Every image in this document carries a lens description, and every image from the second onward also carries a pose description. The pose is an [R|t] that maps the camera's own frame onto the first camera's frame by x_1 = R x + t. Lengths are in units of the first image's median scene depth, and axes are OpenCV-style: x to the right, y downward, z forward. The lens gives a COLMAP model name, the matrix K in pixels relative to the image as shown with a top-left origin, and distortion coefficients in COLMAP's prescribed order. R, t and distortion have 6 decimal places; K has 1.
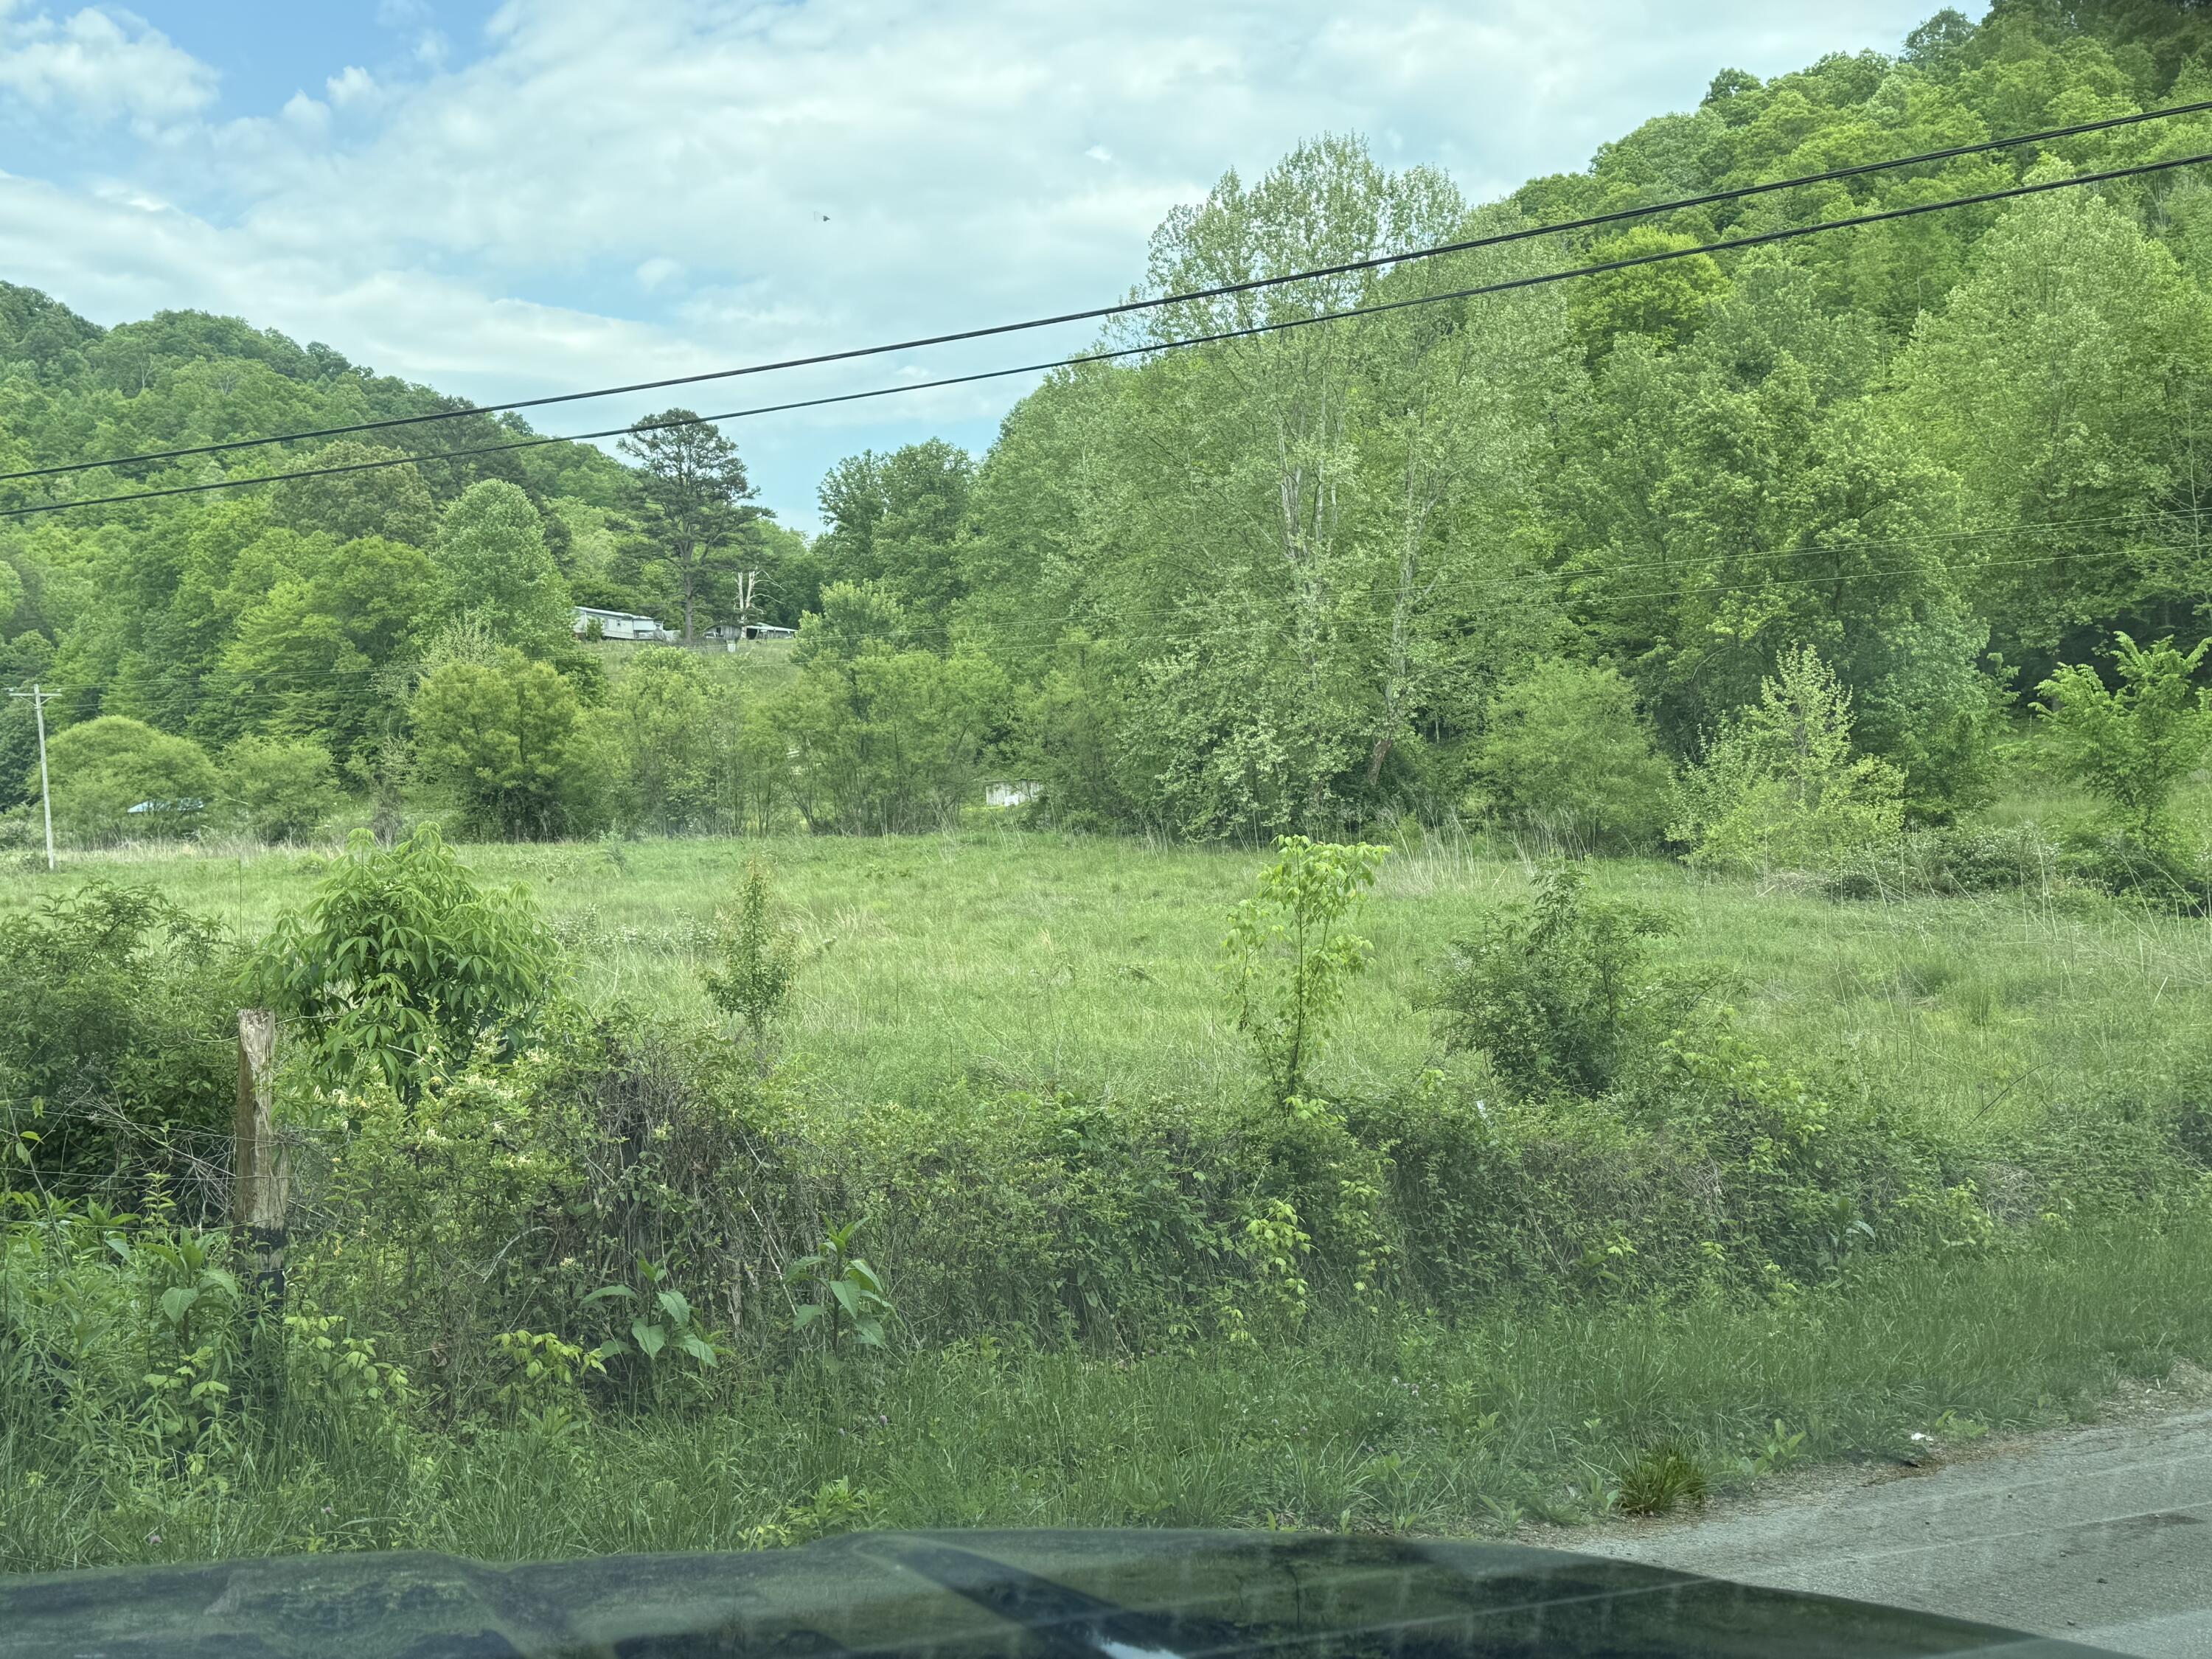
lens RADIAL K [[2324.6, 0, 1106.0], [0, 2324.6, 829.5], [0, 0, 1]] dist [0.160463, -0.342887]
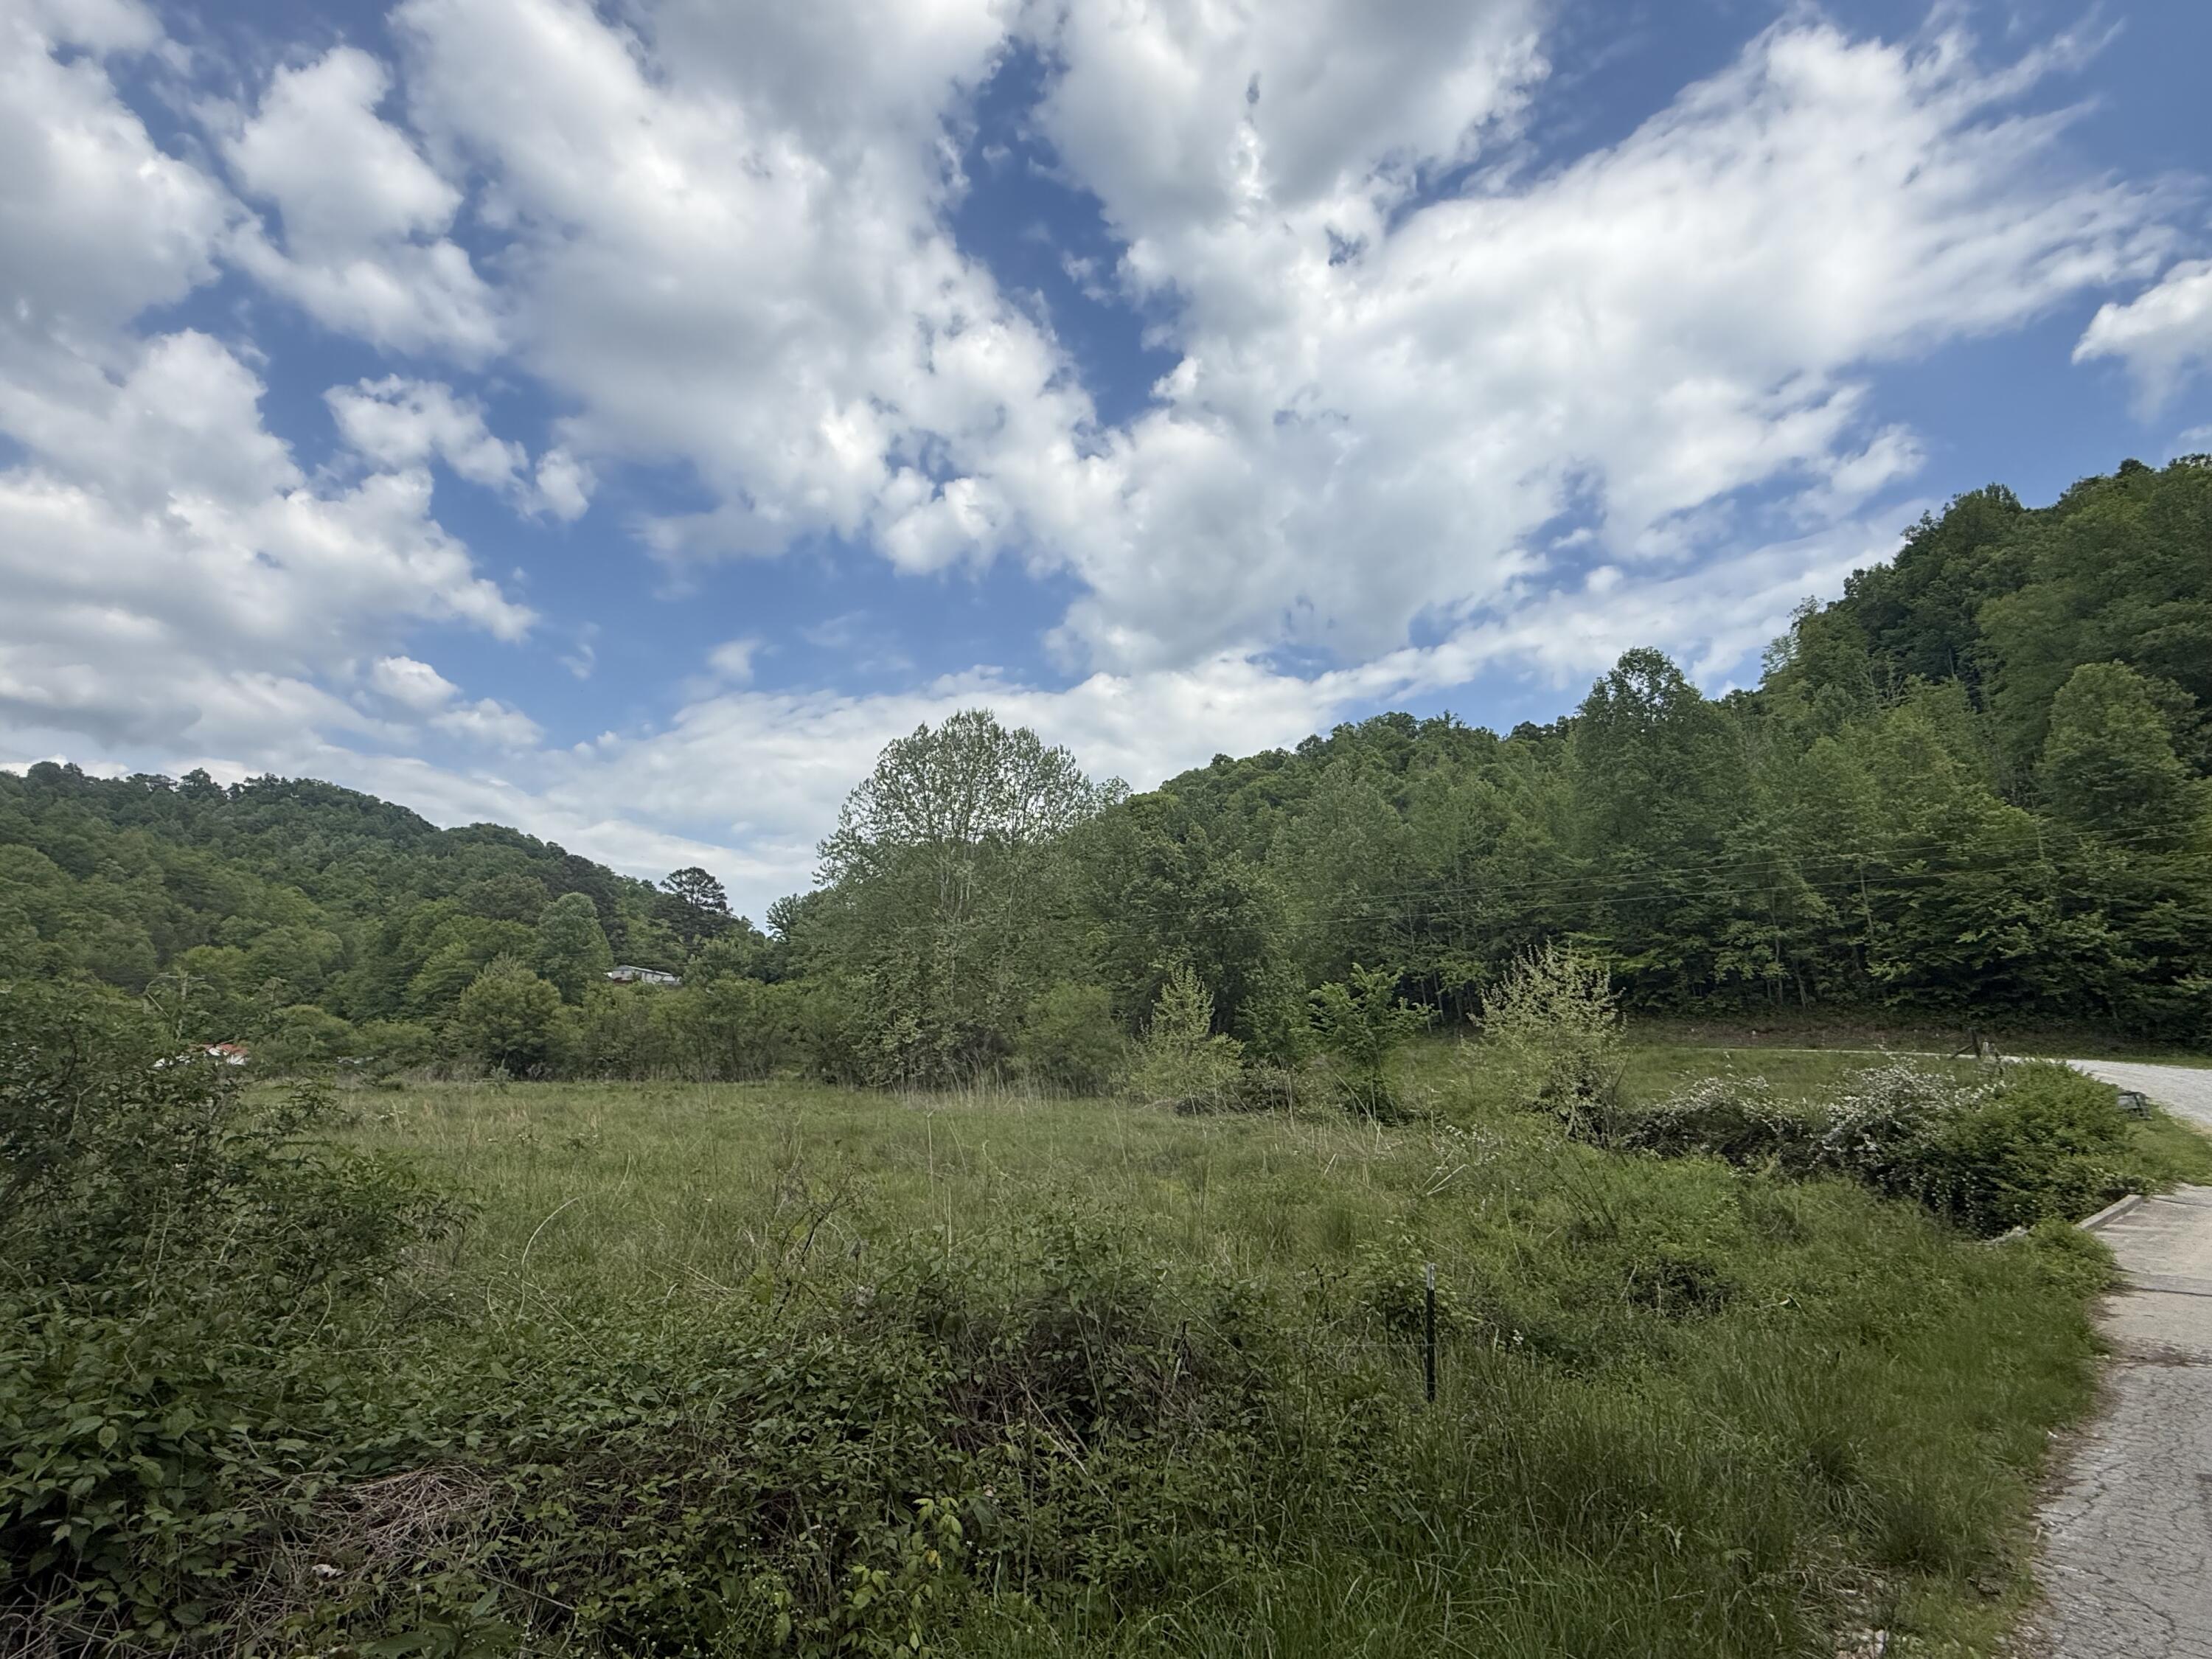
lens RADIAL K [[1096.7, 0, 1106.4], [0, 1096.7, 807.7], [0, 0, 1]] dist [0.004845, -0.002257]
pose [[0.989164, 0.063932, 0.132167, 0.064406], [-0.027097, 0.964243, -0.263632, 0.011541], [-0.144295, 0.257194, 0.955526, 0.109411]]
